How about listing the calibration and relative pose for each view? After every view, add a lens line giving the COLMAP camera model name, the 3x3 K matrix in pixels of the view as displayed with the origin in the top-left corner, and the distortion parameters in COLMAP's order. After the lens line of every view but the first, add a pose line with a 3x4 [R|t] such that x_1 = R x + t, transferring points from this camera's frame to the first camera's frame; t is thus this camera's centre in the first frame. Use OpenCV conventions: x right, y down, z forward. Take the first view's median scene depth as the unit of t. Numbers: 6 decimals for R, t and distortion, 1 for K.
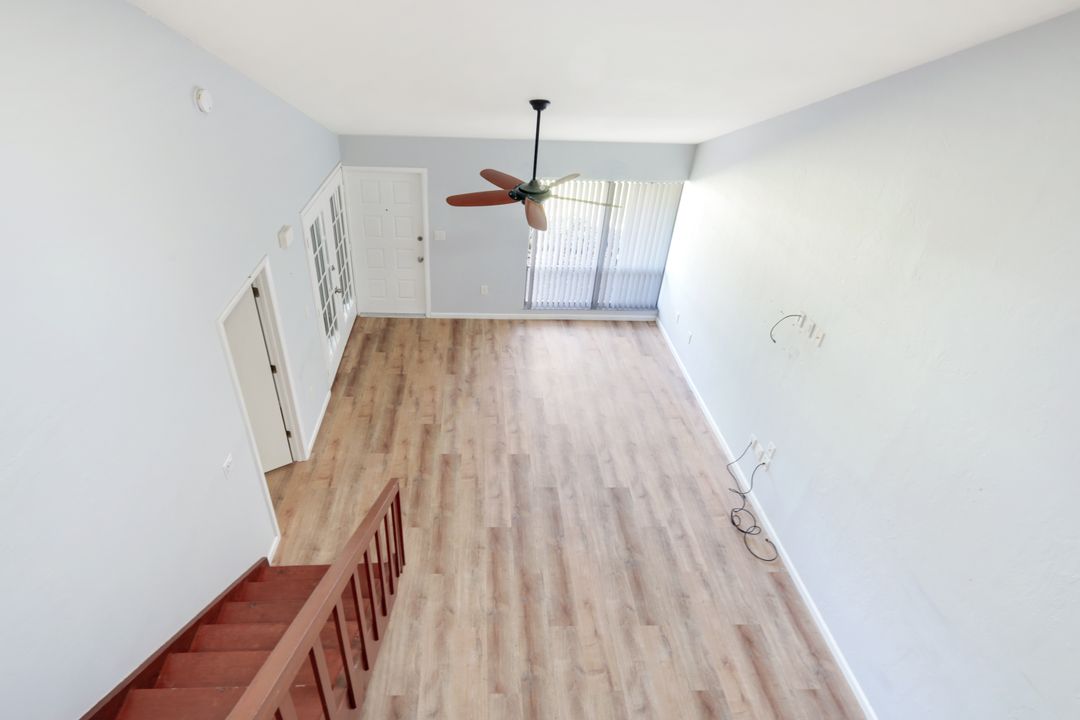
lens RADIAL K [[537.8, 0, 510.8], [0, 537.8, 303.5], [0, 0, 1]] dist [0.003602, 0.000331]
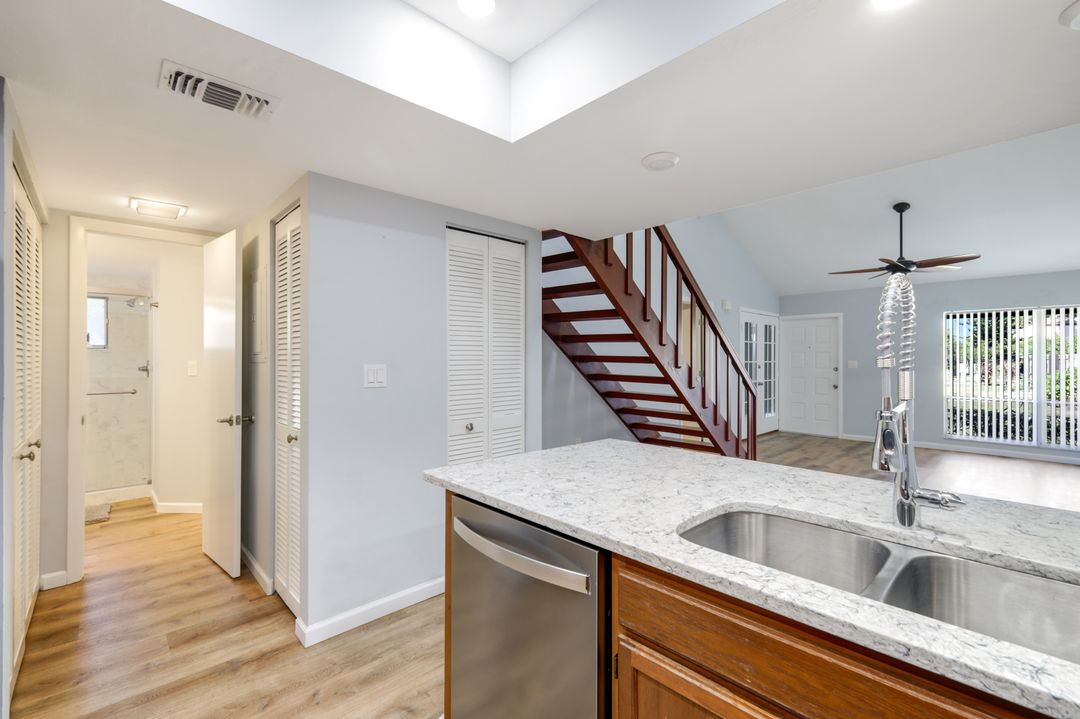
lens RADIAL K [[479.1, 0, 541.2], [0, 479.1, 355.6], [0, 0, 1]] dist [0.007383, -0.000499]
pose [[0.656564, -0.051380, -0.752519, 0.348090], [-0.356624, 0.857974, -0.369730, 0.772357], [0.664638, 0.511118, 0.544991, -0.191735]]
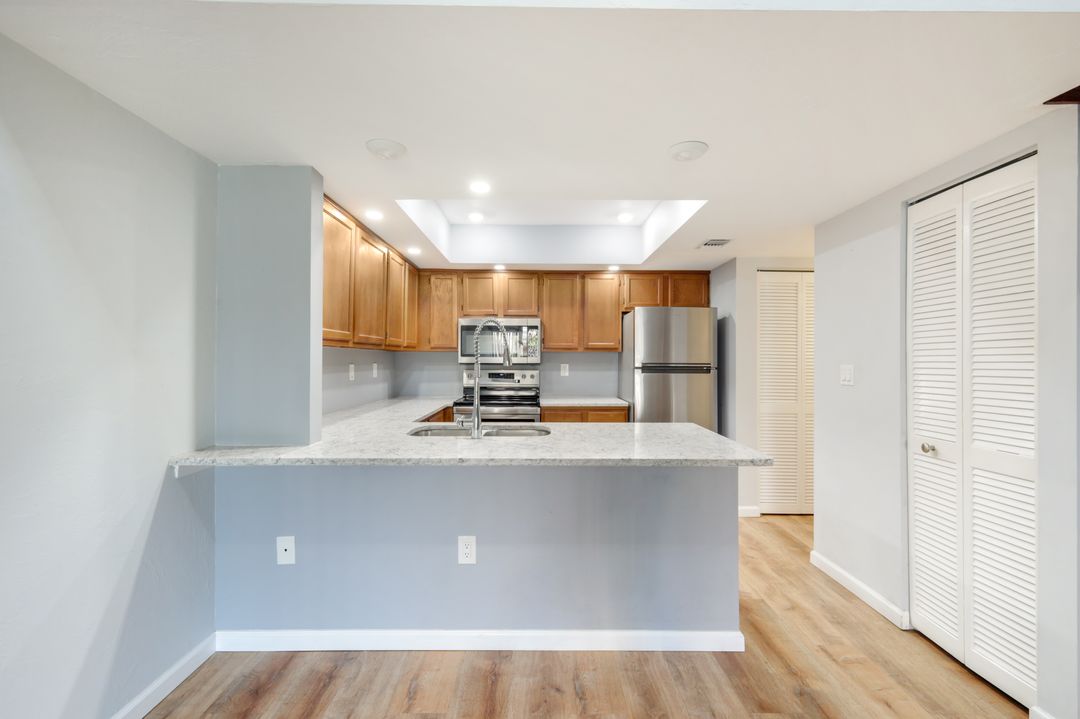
lens RADIAL K [[479.1, 0, 535.7], [0, 479.1, 354.4], [0, 0, 1]] dist [0.007383, -0.000499]
pose [[-0.997345, -0.052534, 0.050431, 0.201487], [-0.020331, 0.865856, 0.499880, 0.371877], [-0.069927, 0.497527, -0.864625, 0.477651]]
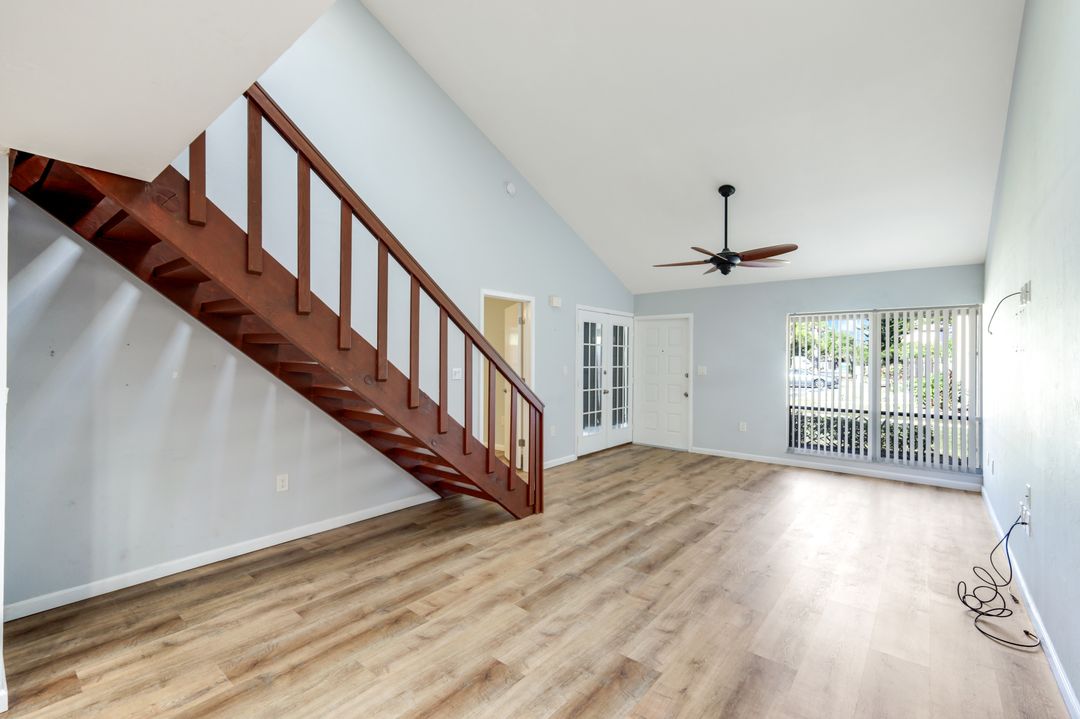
lens RADIAL K [[479.1, 0, 539.0], [0, 479.1, 355.1], [0, 0, 1]] dist [0.007383, -0.000499]
pose [[0.742726, -0.049627, -0.667754, 0.428972], [-0.313612, 0.855326, -0.412390, 0.545452], [0.591613, 0.515708, 0.619709, 0.176582]]
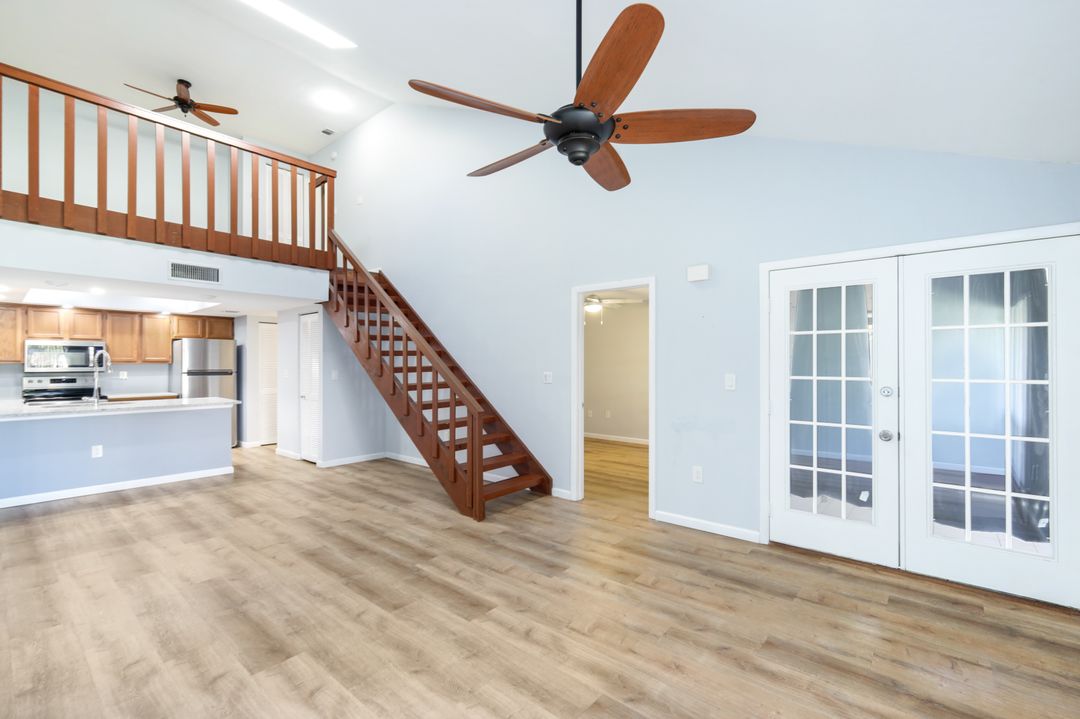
lens RADIAL K [[479.1, 0, 547.0], [0, 479.1, 363.3], [0, 0, 1]] dist [0.007383, -0.000499]
pose [[-0.685882, -0.048413, -0.726100, 0.379464], [-0.396380, 0.861632, 0.316975, -0.139318], [0.610285, 0.505219, -0.610168, 1.338108]]
